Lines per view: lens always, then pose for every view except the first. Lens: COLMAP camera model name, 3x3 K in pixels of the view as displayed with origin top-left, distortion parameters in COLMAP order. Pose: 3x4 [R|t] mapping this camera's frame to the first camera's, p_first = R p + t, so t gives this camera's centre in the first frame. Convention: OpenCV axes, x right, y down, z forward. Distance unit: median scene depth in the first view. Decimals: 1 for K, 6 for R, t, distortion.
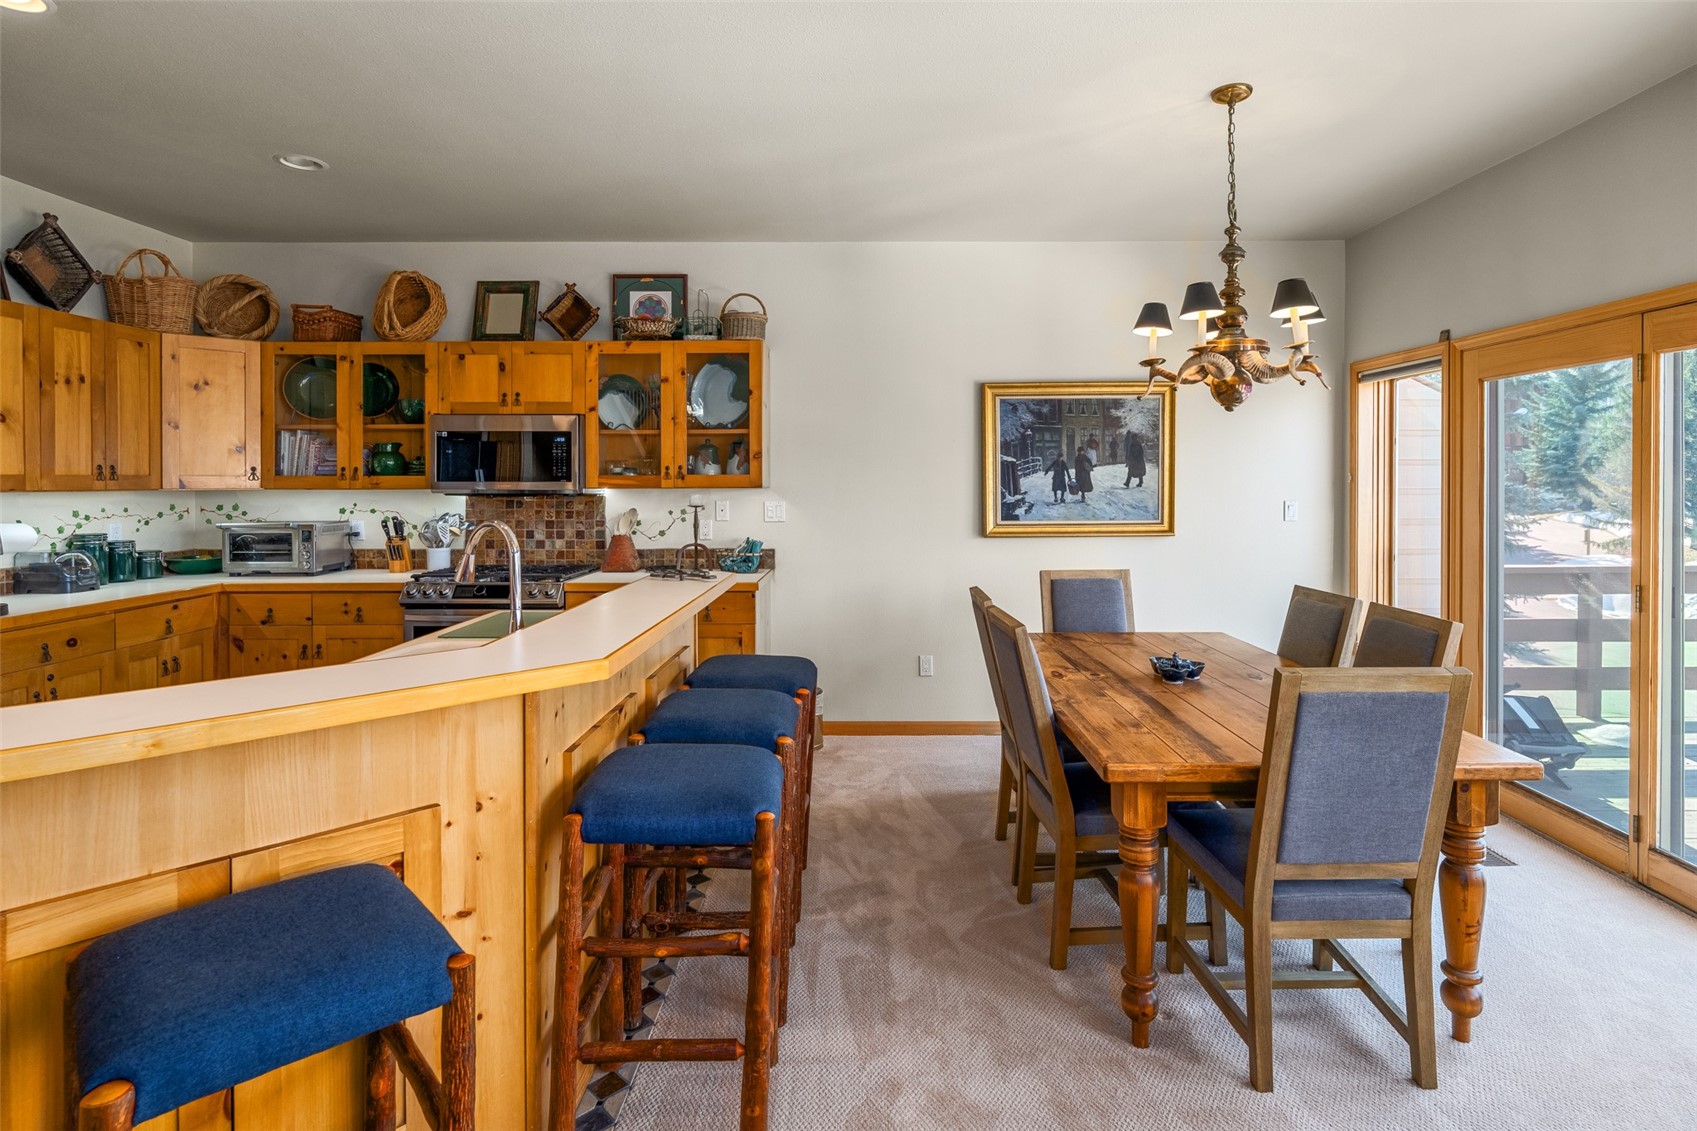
lens RADIAL K [[821.3, 0, 852.3], [0, 821.3, 493.3], [0, 0, 1]] dist [-0.004796, -0.001093]
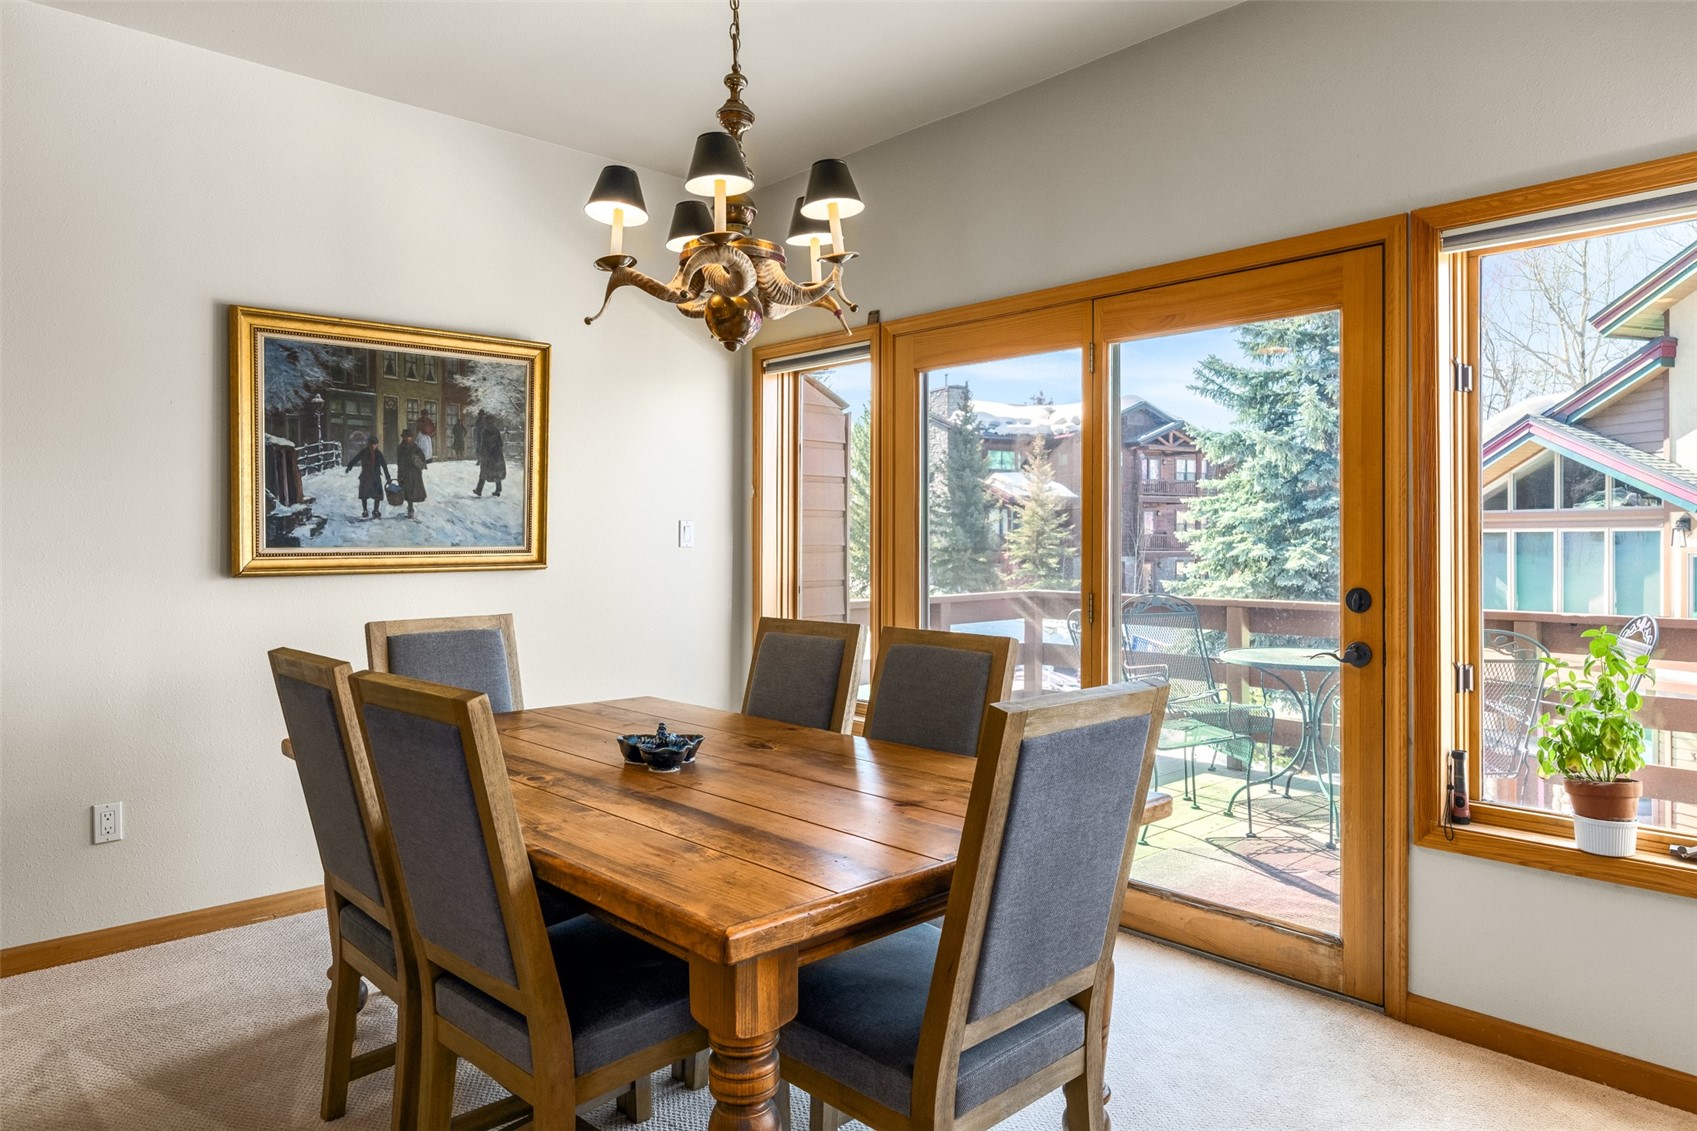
lens RADIAL K [[1064.4, 0, 836.6], [0, 1064.4, 540.0], [0, 0, 1]] dist [-0.006673, 0.005915]
pose [[0.727855, 0.005177, 0.685711, -0.040107], [0.001212, 0.999960, -0.008836, 0.035853], [-0.685730, 0.007263, 0.727820, 0.184929]]
